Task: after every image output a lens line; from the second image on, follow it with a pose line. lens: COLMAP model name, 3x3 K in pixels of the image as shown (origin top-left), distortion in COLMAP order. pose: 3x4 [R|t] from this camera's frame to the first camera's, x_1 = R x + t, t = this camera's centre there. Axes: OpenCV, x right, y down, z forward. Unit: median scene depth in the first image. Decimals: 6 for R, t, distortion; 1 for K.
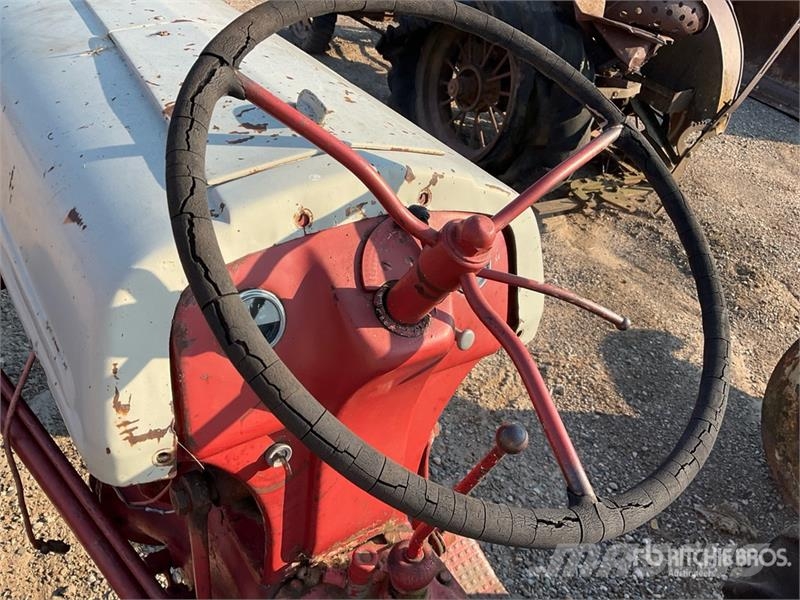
lens RADIAL K [[667.8, 0, 391.5], [0, 667.8, 293.6], [0, 0, 1]] dist [0.069583, -0.119308]
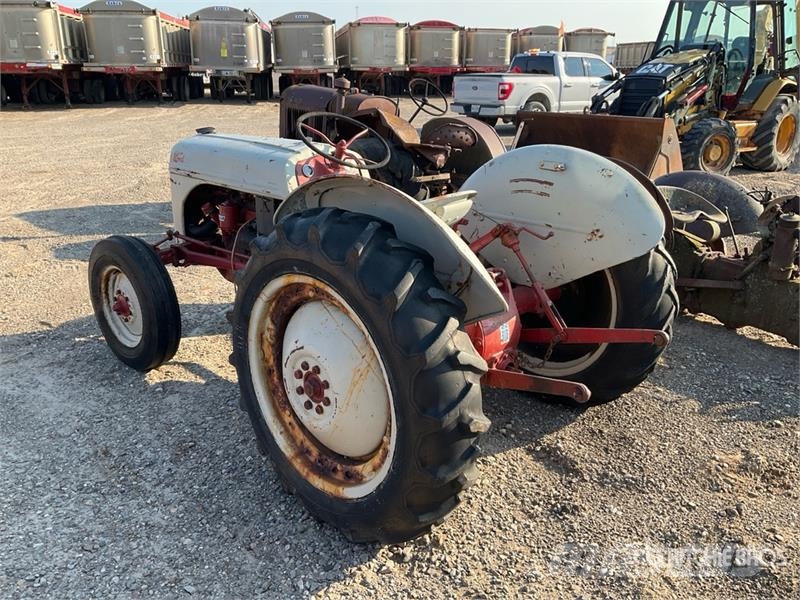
lens RADIAL K [[667.8, 0, 399.3], [0, 667.8, 300.9], [0, 0, 1]] dist [0.069583, -0.119308]
pose [[0.968485, -0.217200, 0.121905, -0.066289], [0.240894, 0.941216, -0.236819, 0.434104], [-0.063302, 0.258722, 0.963875, -0.696777]]
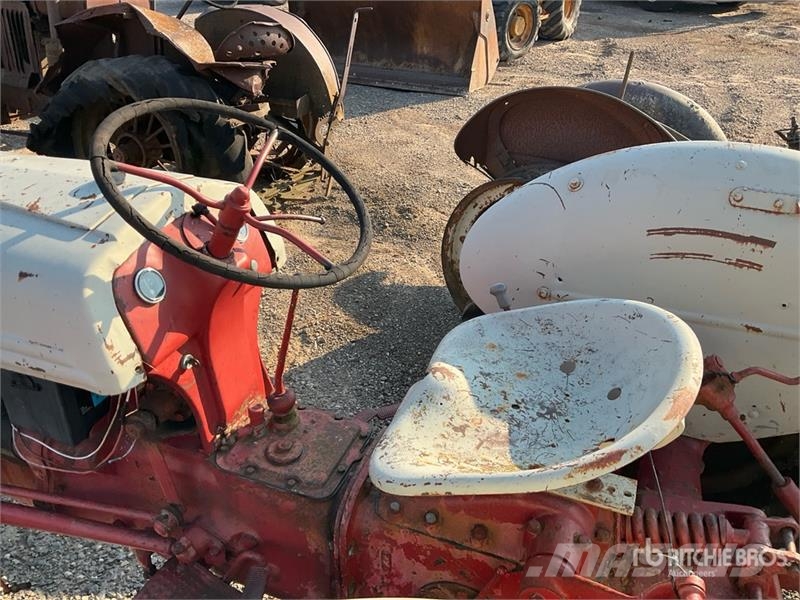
lens RADIAL K [[667.8, 0, 399.6], [0, 667.8, 302.5], [0, 0, 1]] dist [0.069583, -0.119308]
pose [[0.817528, -0.423021, 0.390771, -0.068094], [0.436186, 0.897890, 0.059451, 0.048418], [-0.376018, 0.121846, 0.918566, -0.173516]]
